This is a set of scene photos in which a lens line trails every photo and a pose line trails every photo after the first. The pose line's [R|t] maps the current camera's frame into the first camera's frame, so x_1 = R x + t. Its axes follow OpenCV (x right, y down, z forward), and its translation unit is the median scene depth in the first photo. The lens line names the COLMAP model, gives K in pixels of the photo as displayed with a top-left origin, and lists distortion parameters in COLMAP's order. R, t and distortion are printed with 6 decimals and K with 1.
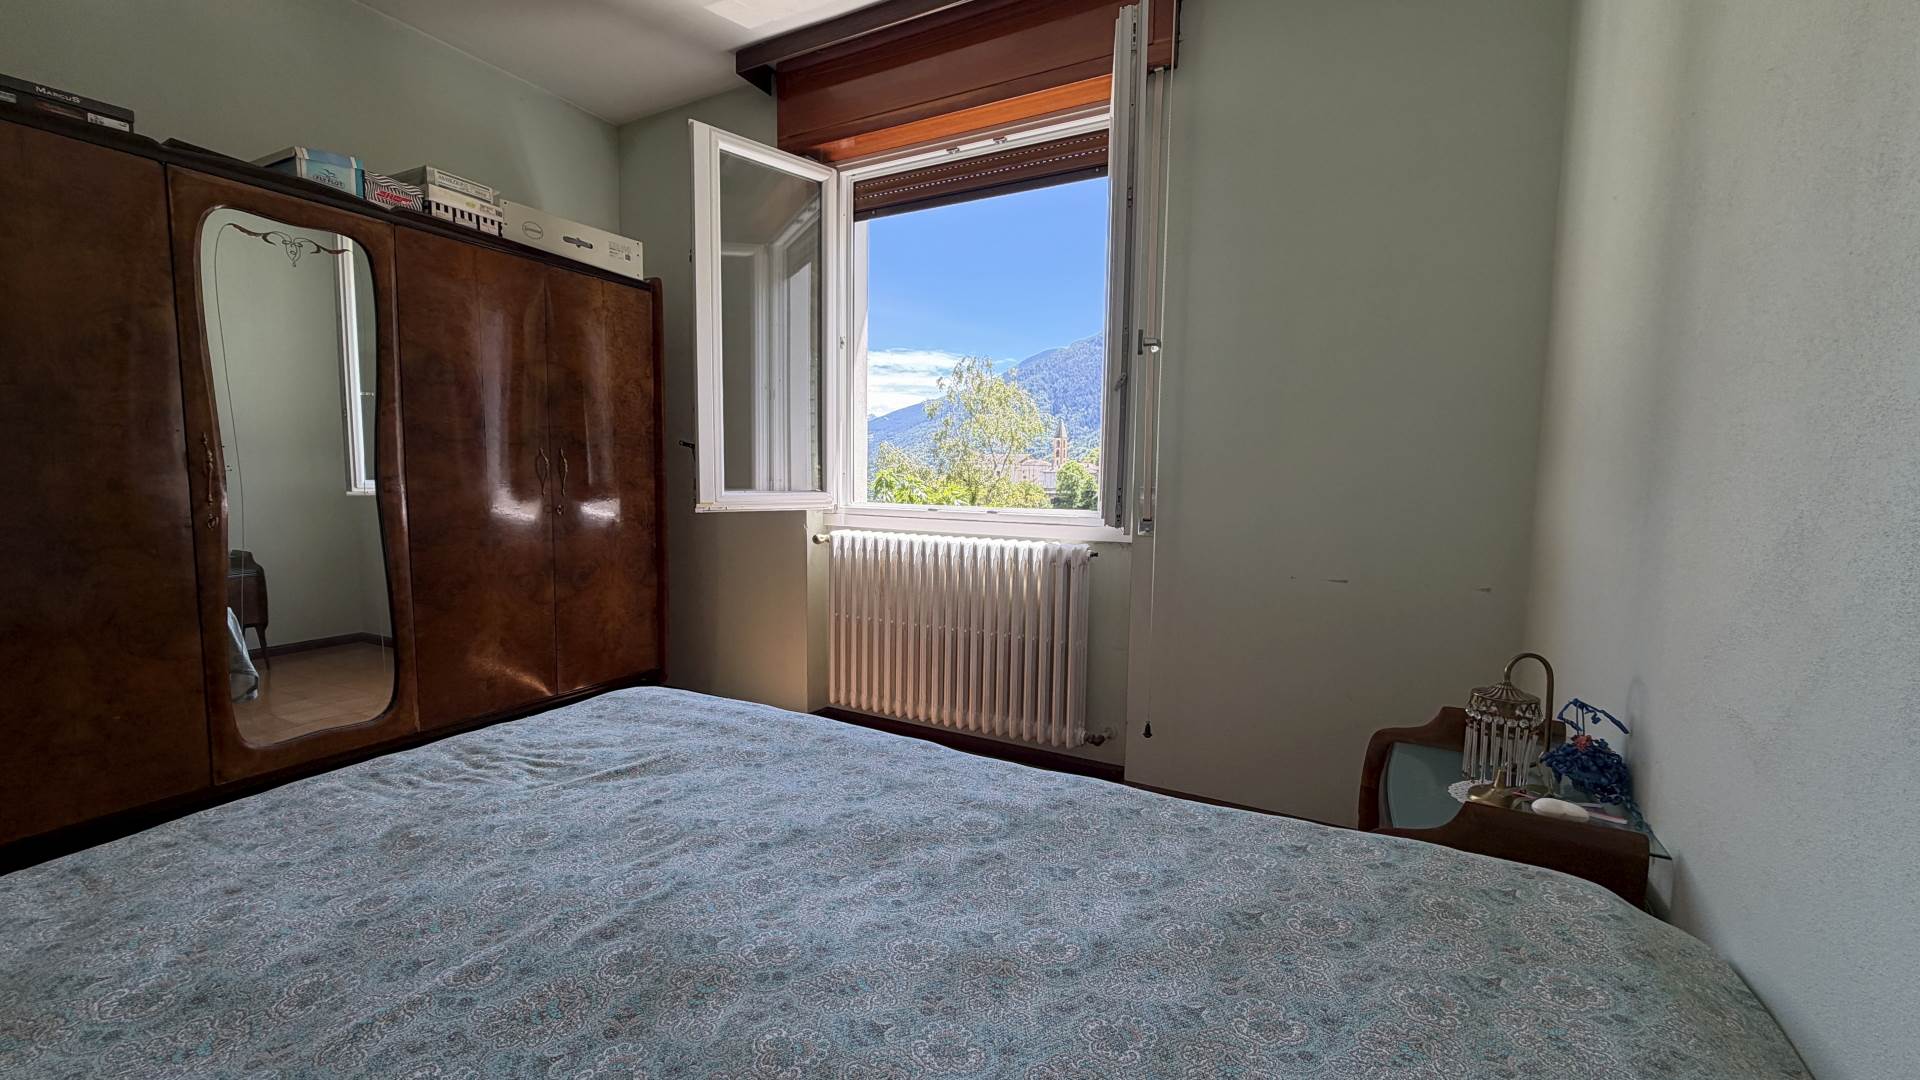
lens RADIAL K [[763.6, 0, 955.4], [0, 763.6, 543.4], [0, 0, 1]] dist [-0.000075, 0.000393]
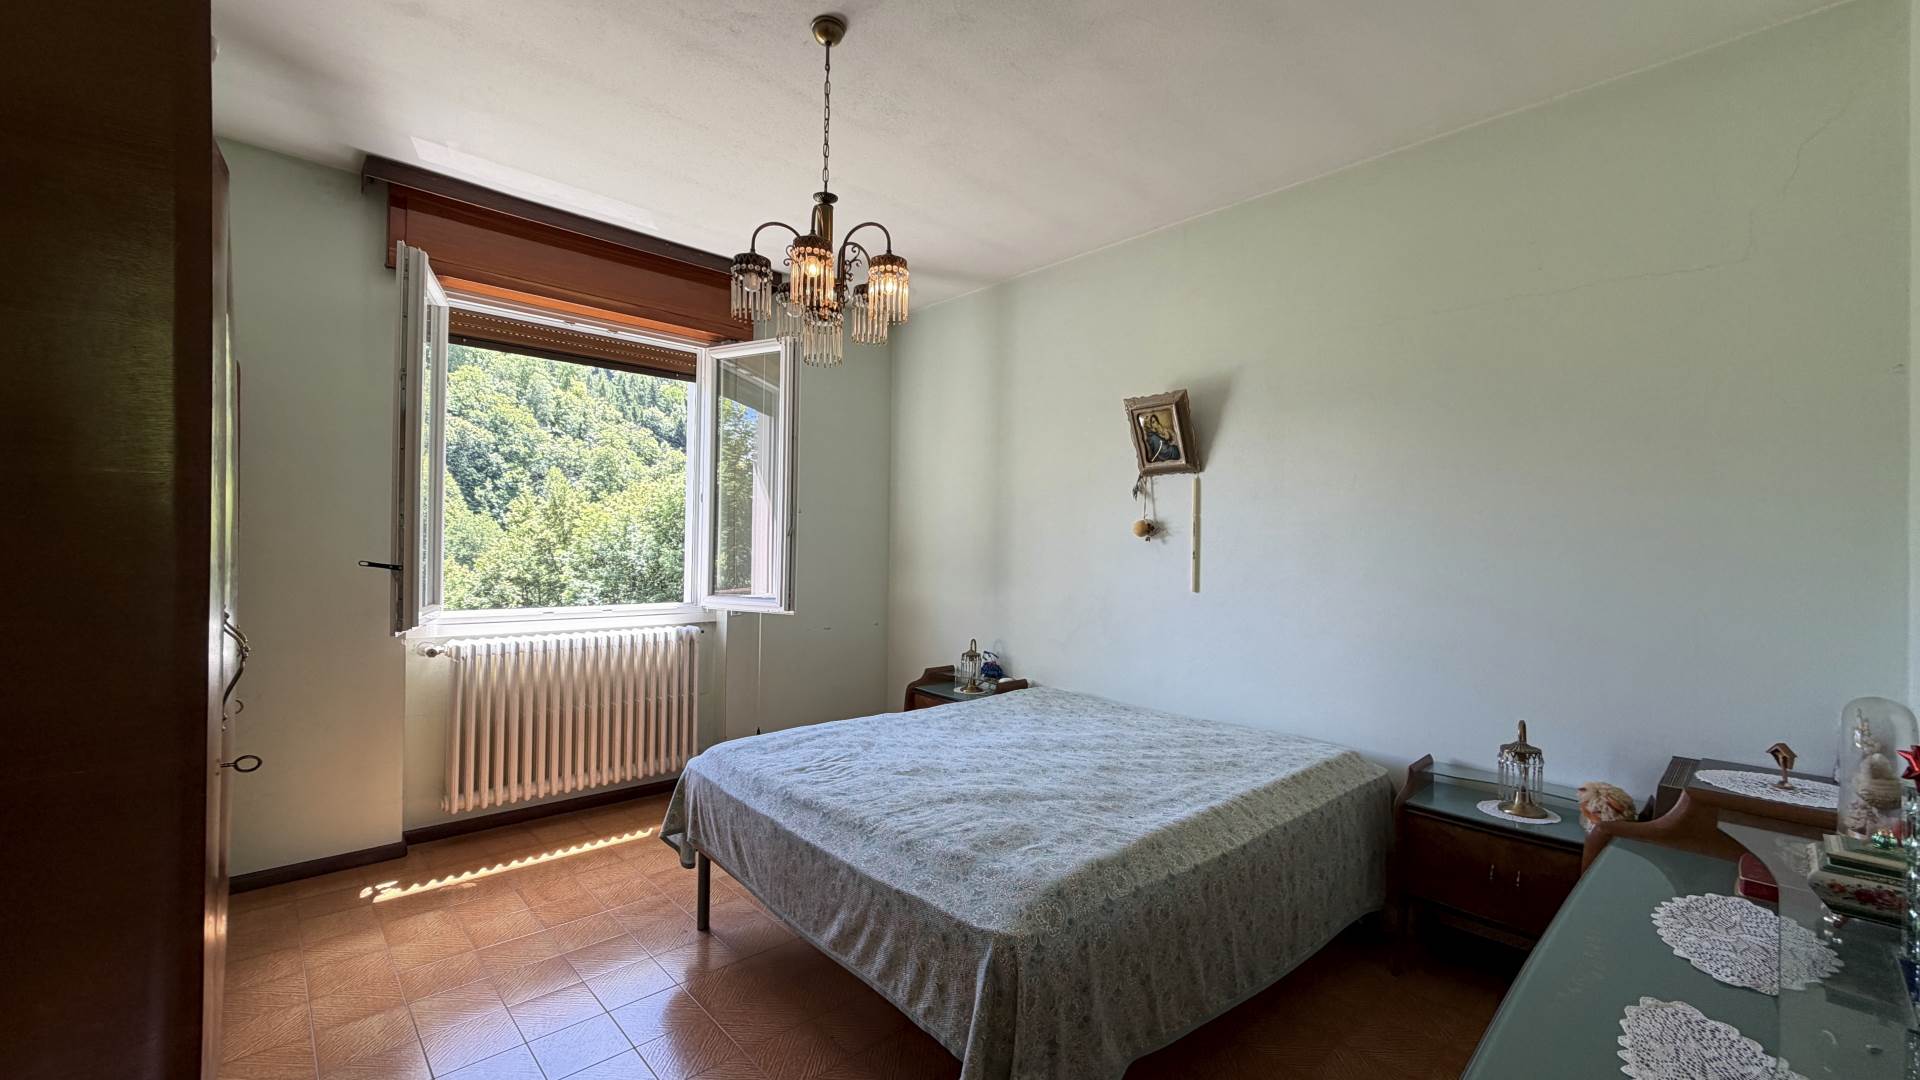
lens RADIAL K [[763.6, 0, 959.1], [0, 763.6, 537.9], [0, 0, 1]] dist [-0.000075, 0.000393]
pose [[0.312547, 0.003355, 0.949896, -1.902884], [0.075690, 0.996726, -0.028425, -0.153336], [-0.946882, 0.080782, 0.311270, 0.069749]]
